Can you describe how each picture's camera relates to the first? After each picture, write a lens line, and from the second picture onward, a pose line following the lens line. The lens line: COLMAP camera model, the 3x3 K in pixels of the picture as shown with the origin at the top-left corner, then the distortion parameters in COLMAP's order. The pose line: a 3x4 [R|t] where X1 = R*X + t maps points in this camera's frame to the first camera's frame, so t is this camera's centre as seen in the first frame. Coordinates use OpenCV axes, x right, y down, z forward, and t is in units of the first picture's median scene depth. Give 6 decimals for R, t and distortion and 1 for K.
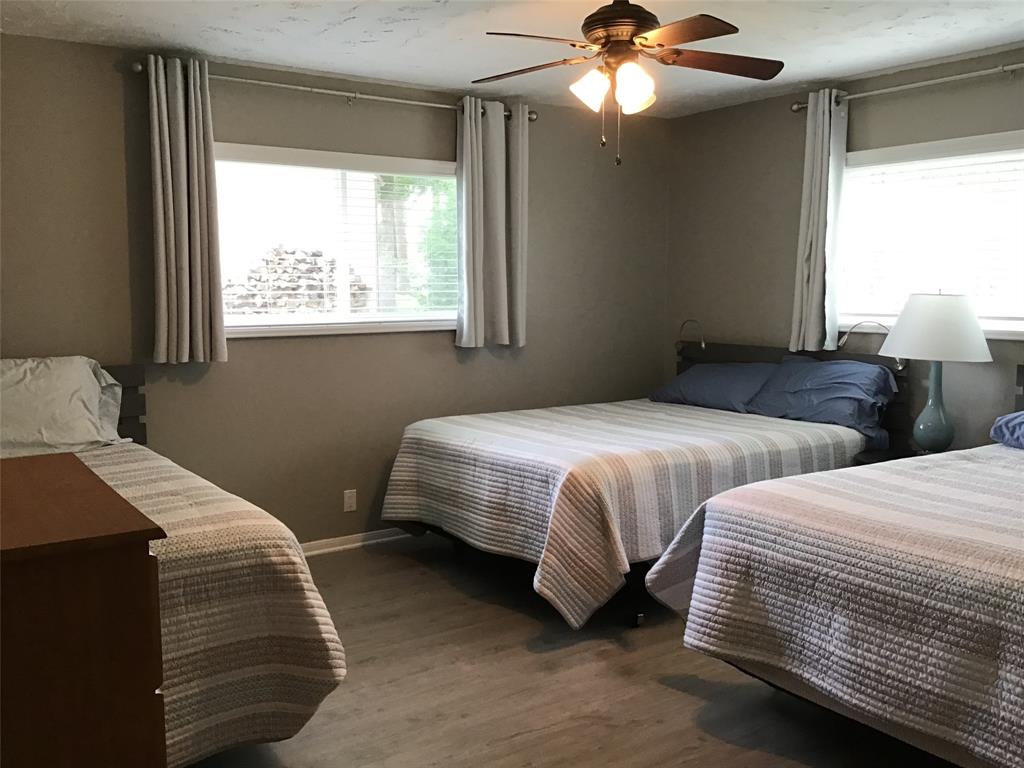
lens RADIAL K [[920.8, 0, 517.8], [0, 920.8, 391.9], [0, 0, 1]] dist [0.086381, -0.154340]
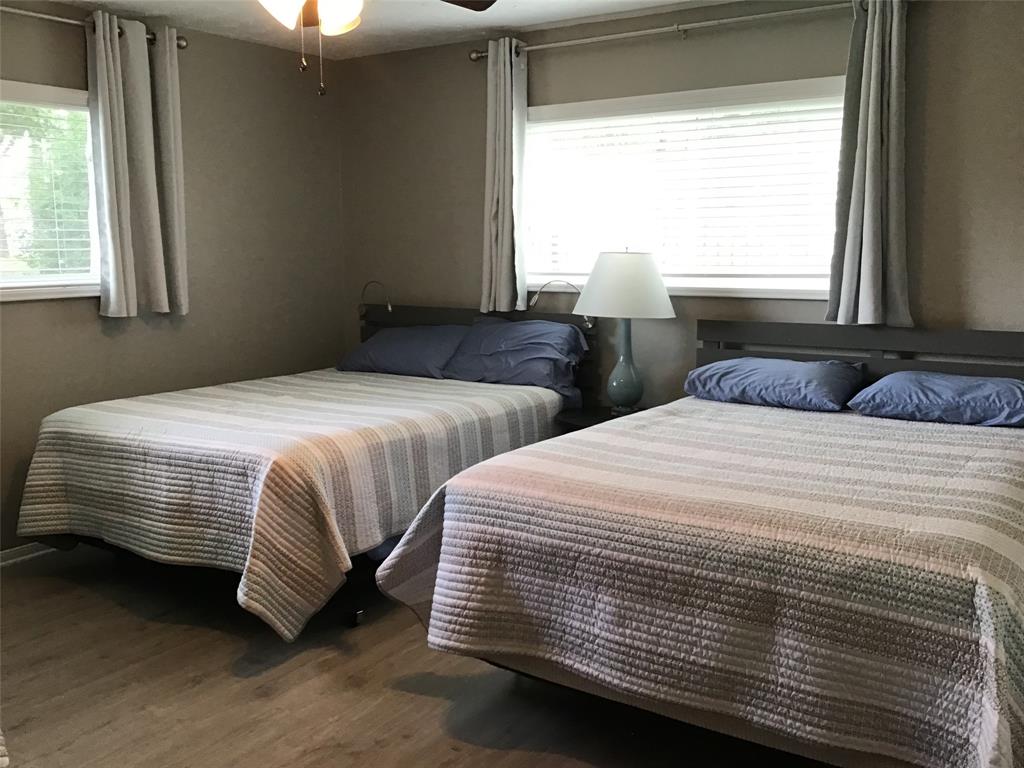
lens RADIAL K [[926.6, 0, 513.9], [0, 926.6, 391.0], [0, 0, 1]] dist [0.105297, -0.210846]
pose [[0.930278, -0.058128, 0.362221, -0.044246], [0.044128, 0.997928, 0.046813, -0.008132], [-0.364192, -0.027565, 0.930916, 0.114239]]
